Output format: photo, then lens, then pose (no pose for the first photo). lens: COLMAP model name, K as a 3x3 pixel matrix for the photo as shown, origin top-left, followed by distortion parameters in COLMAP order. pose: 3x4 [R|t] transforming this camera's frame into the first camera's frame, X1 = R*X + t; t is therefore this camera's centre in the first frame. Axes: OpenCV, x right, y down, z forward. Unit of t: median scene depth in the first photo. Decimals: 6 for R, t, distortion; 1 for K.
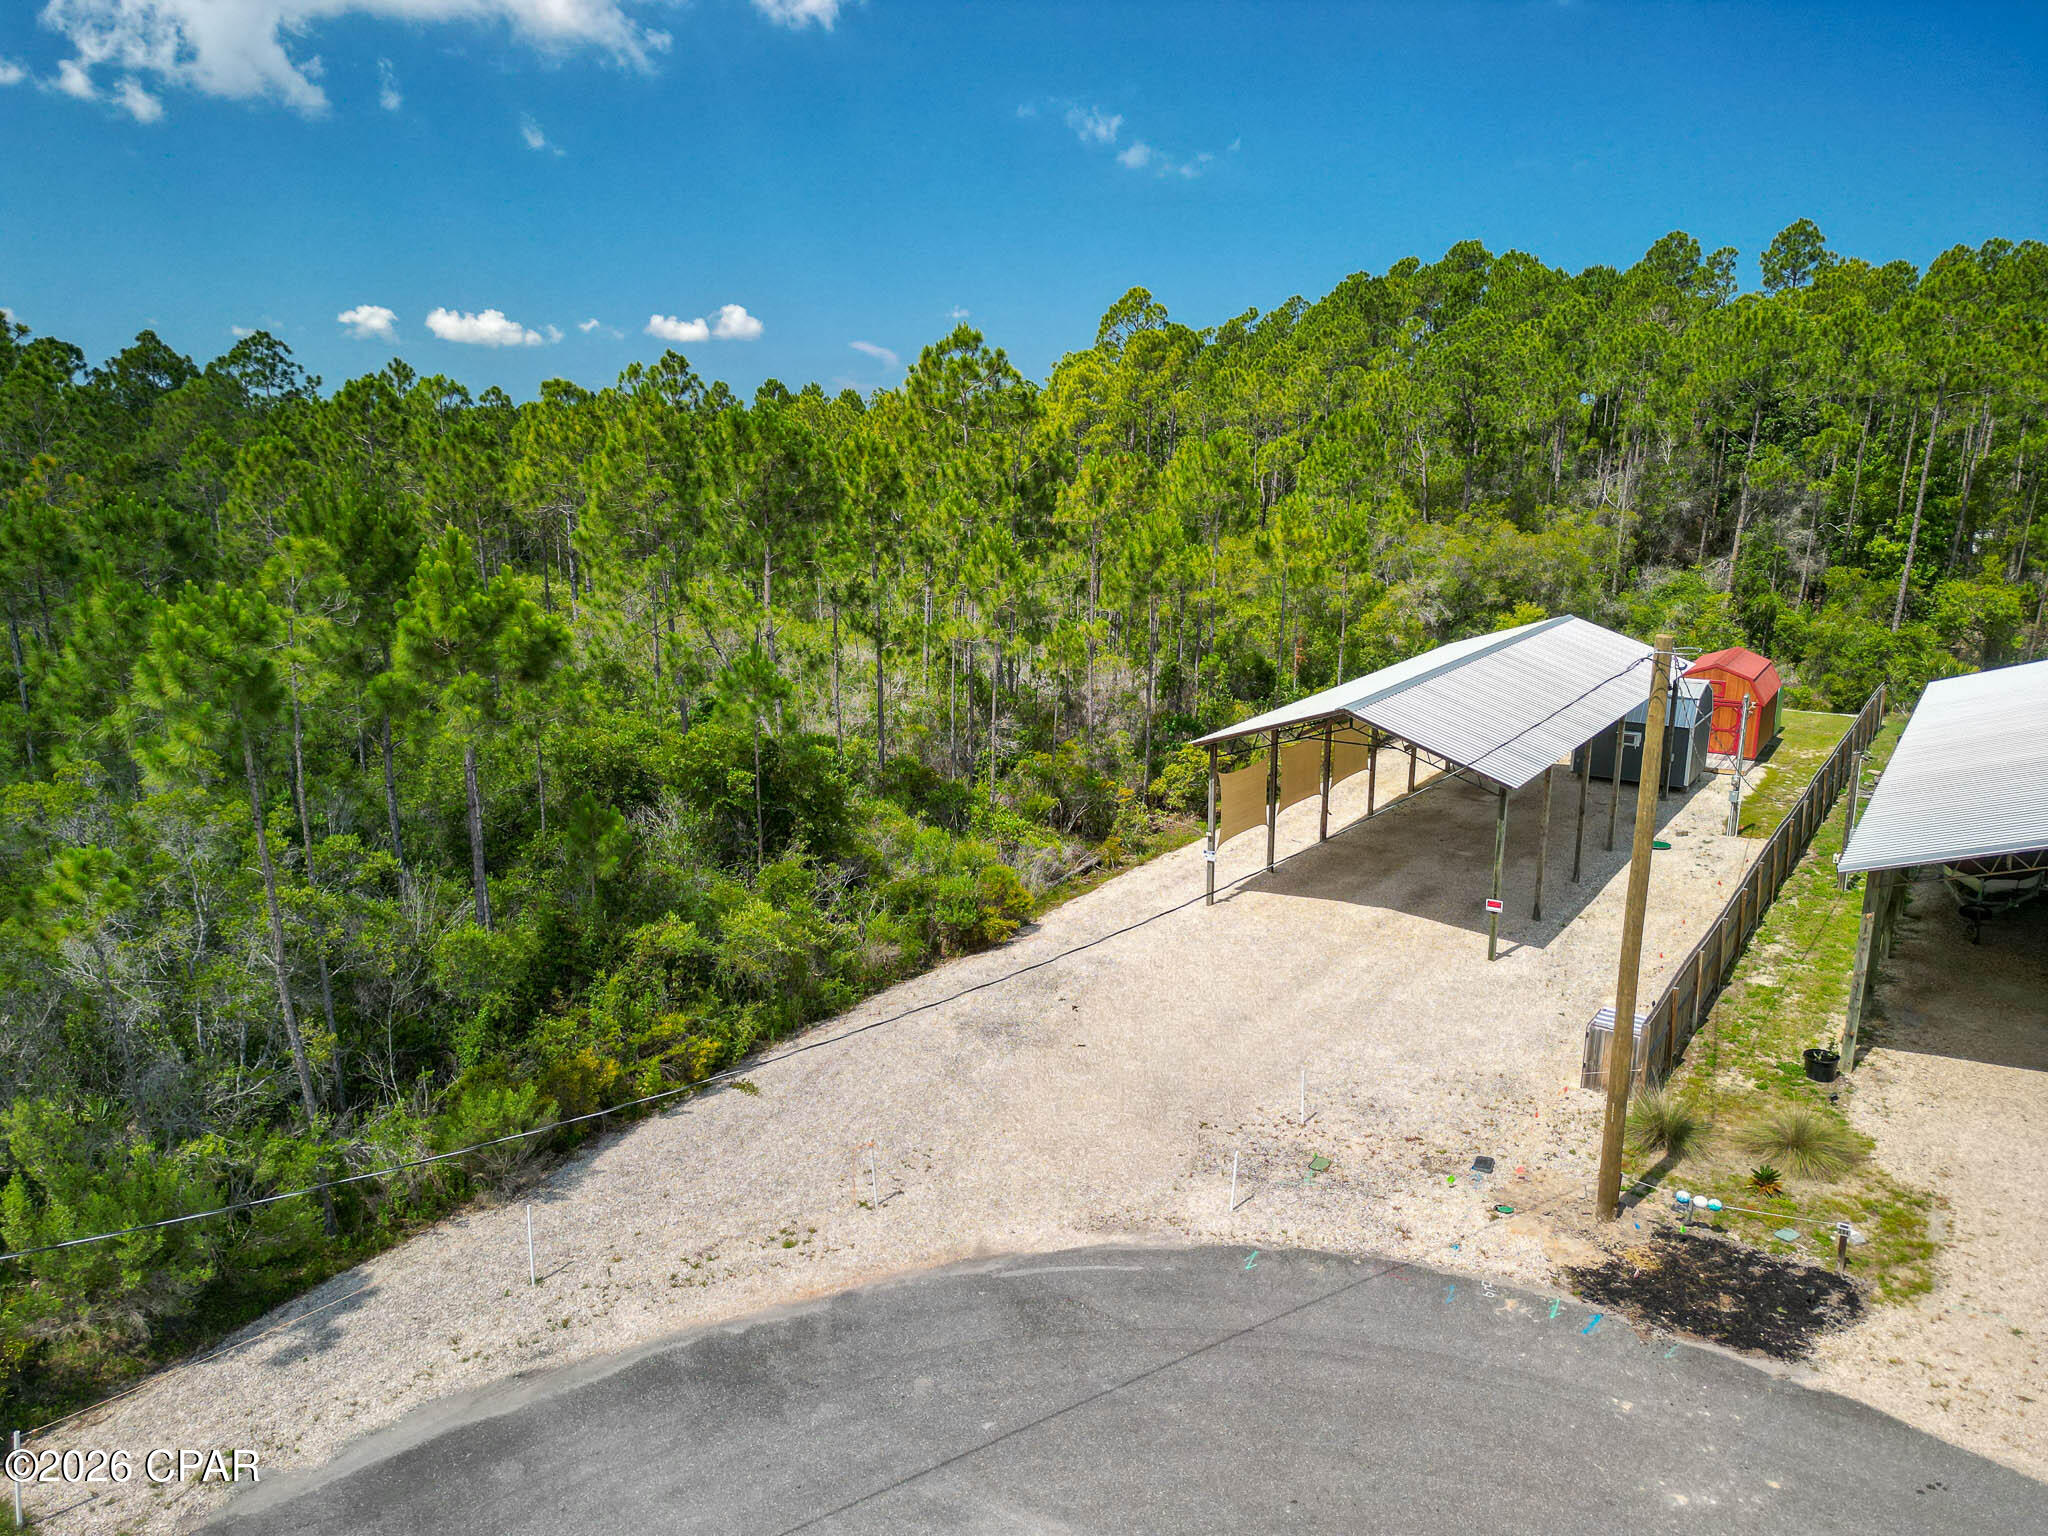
lens RADIAL K [[1438.6, 0, 1030.8], [0, 1438.6, 766.2], [0, 0, 1]] dist [0.082750, -0.074954]
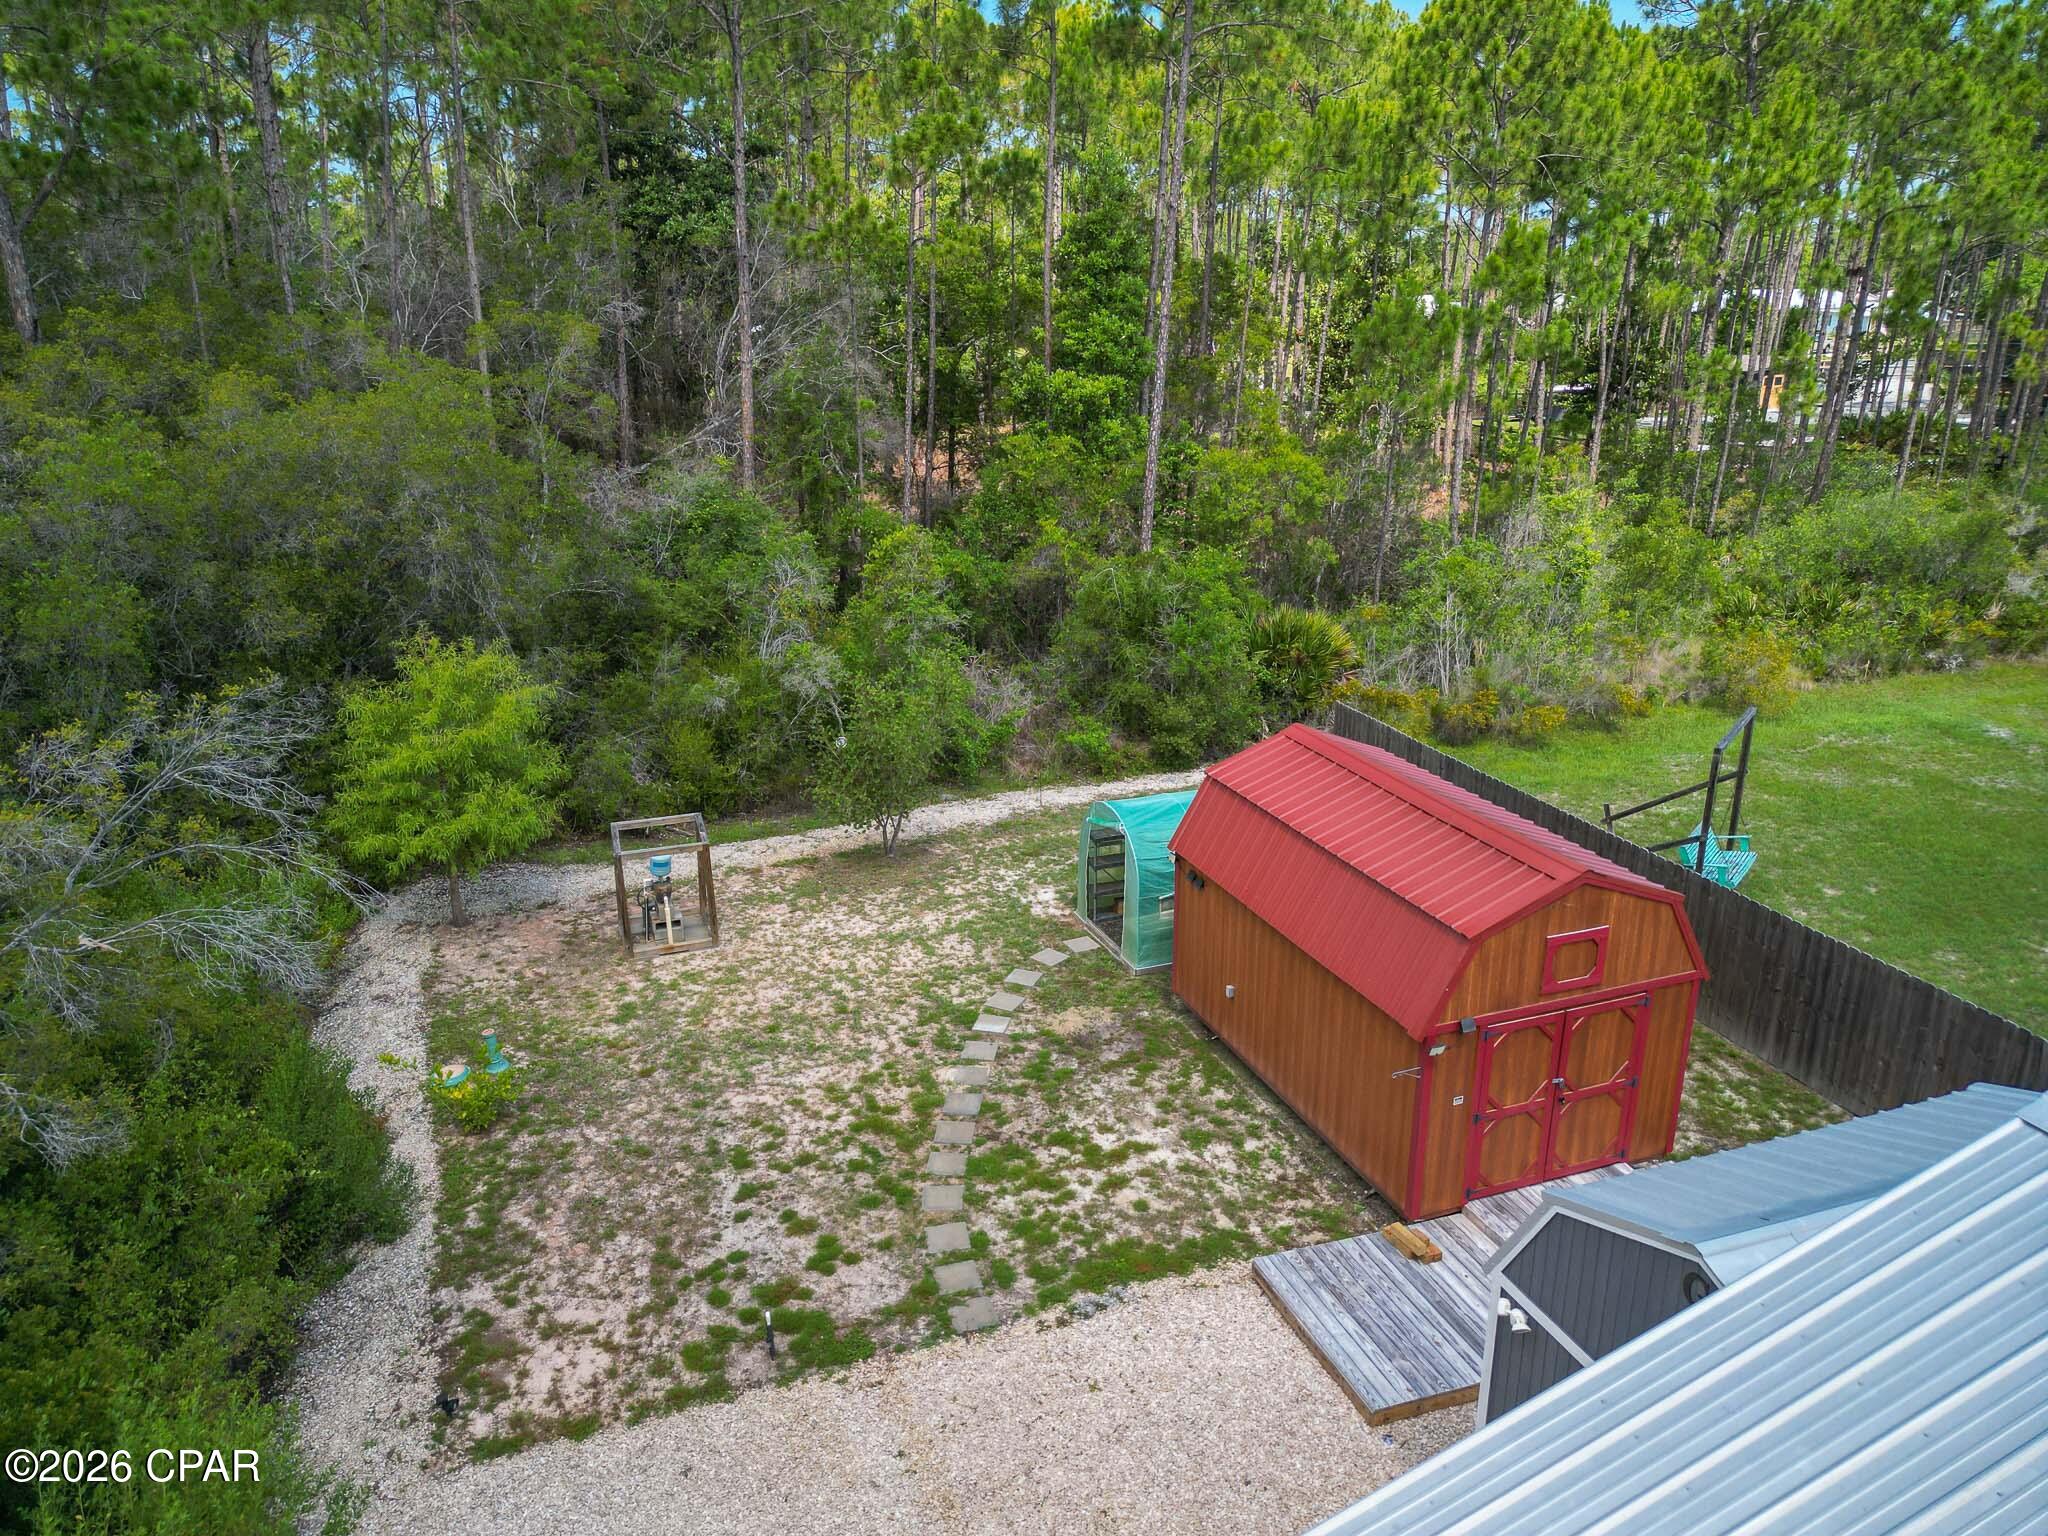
lens RADIAL K [[1437.3, 0, 1024.0], [0, 1437.3, 768.0], [0, 0, 1]] dist [0.067196, -0.075801]
pose [[0.585115, -0.261477, 0.767639, 0.421503], [0.186627, 0.964602, 0.186316, -0.281153], [-0.789183, 0.034246, 0.613202, 1.705370]]
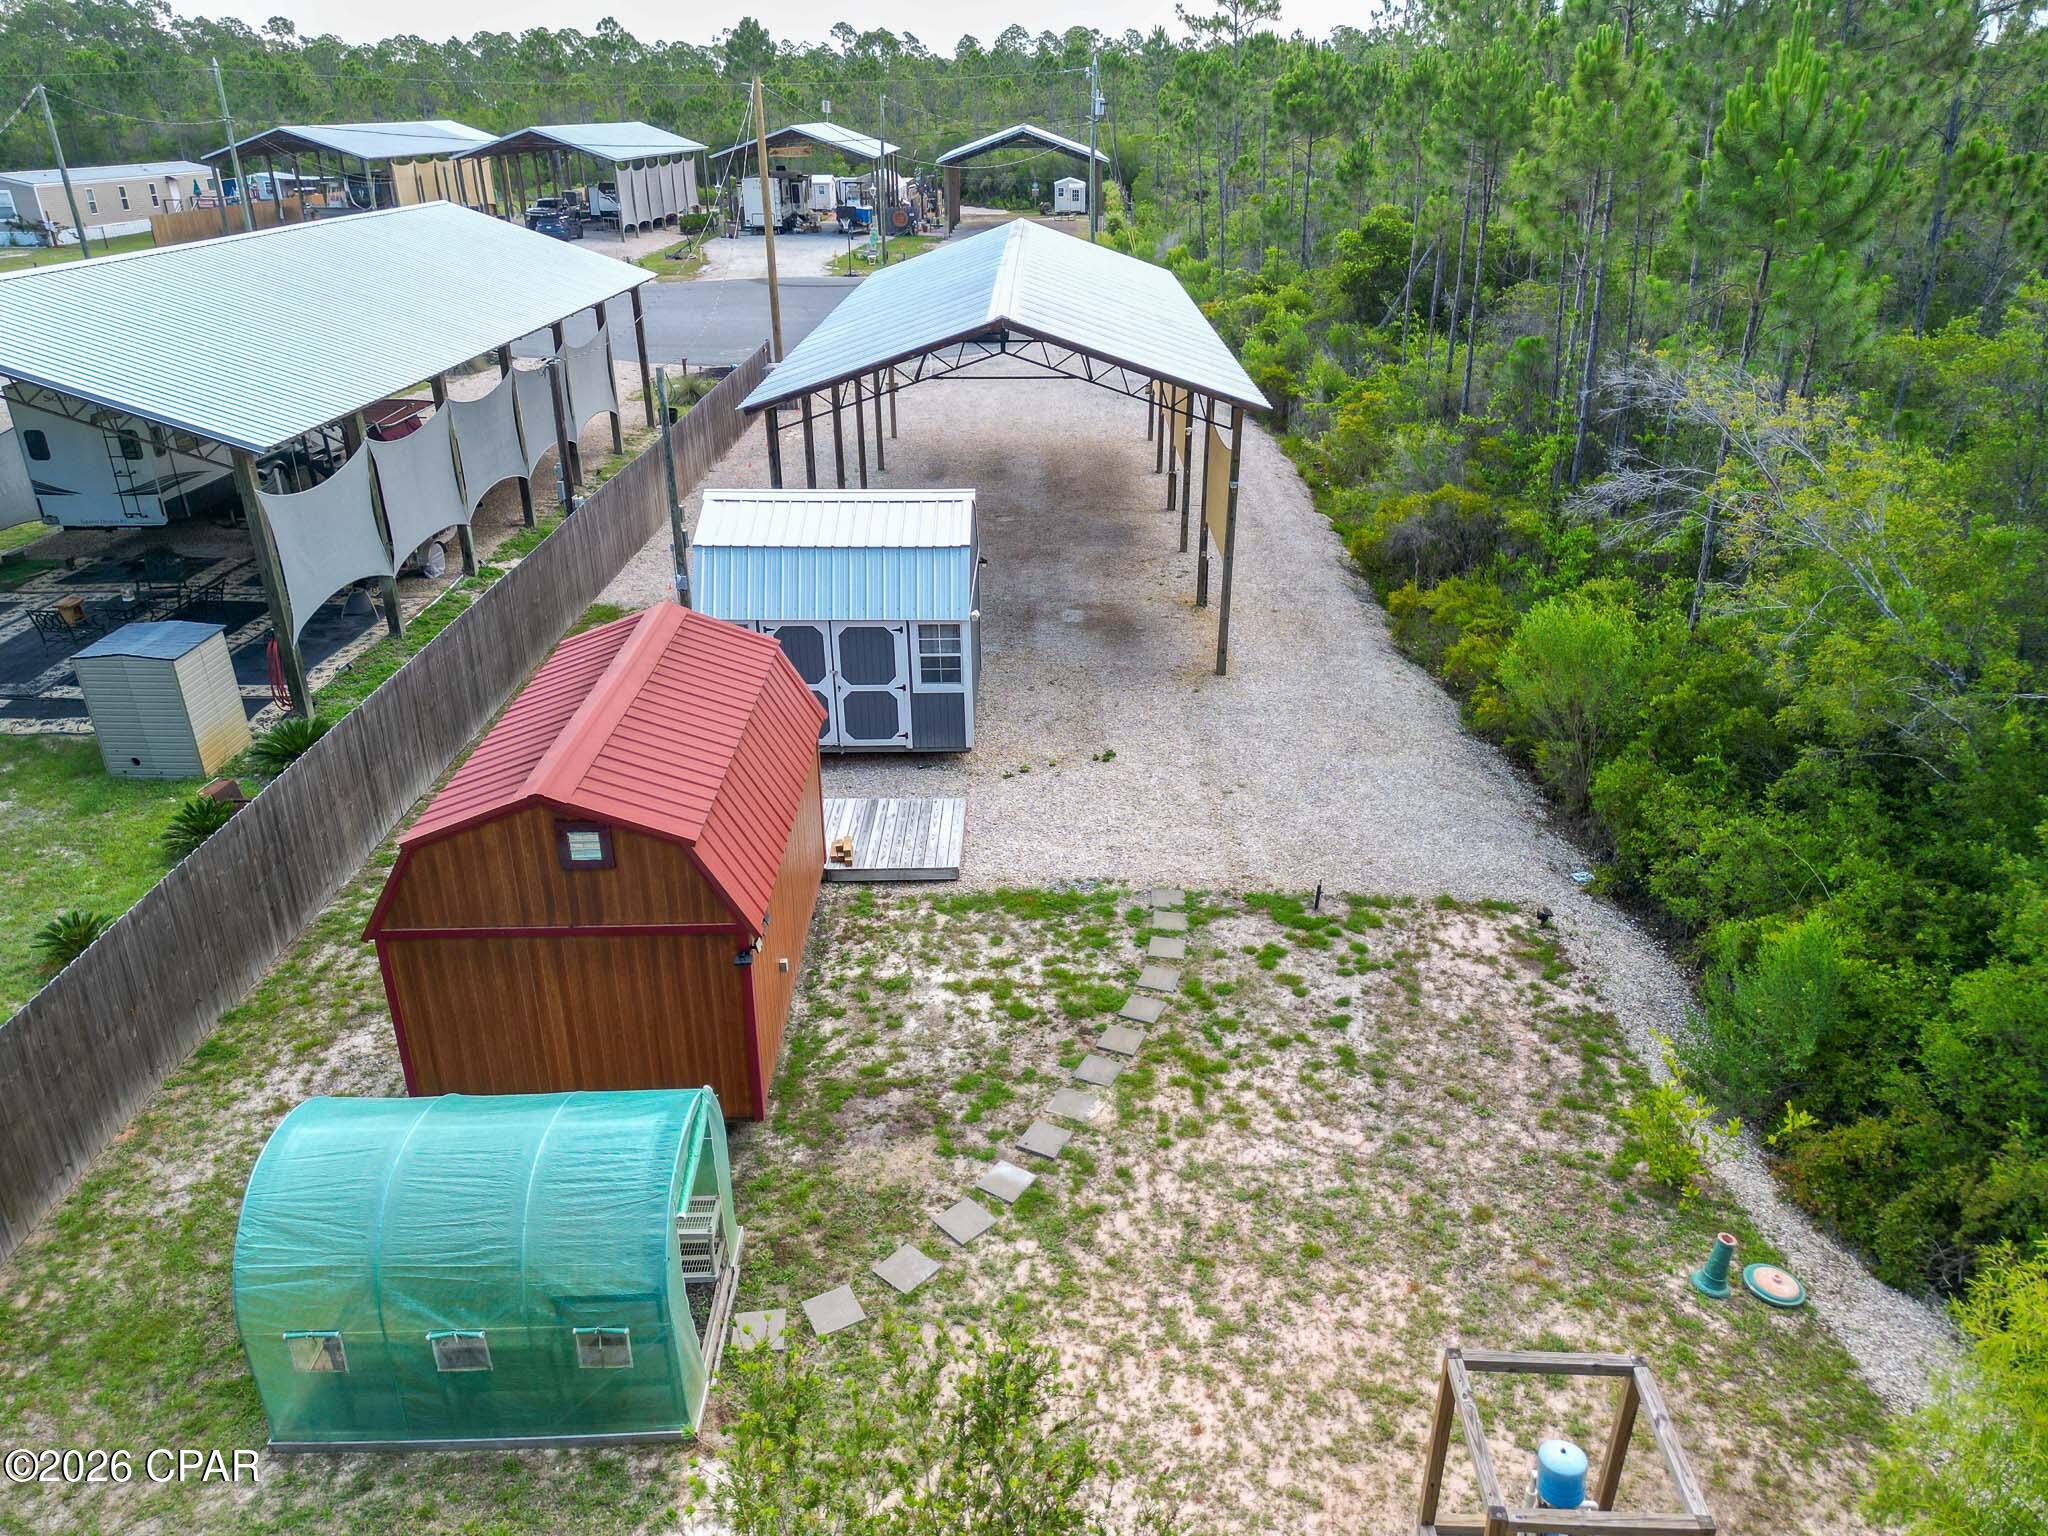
lens RADIAL K [[1438.6, 0, 1030.8], [0, 1438.6, 766.2], [0, 0, 1]] dist [0.082750, -0.074954]
pose [[-0.829561, 0.238867, -0.504748, 1.056614], [-0.121984, 0.804547, 0.581226, -0.428936], [0.544930, 0.543734, -0.638283, 2.327276]]
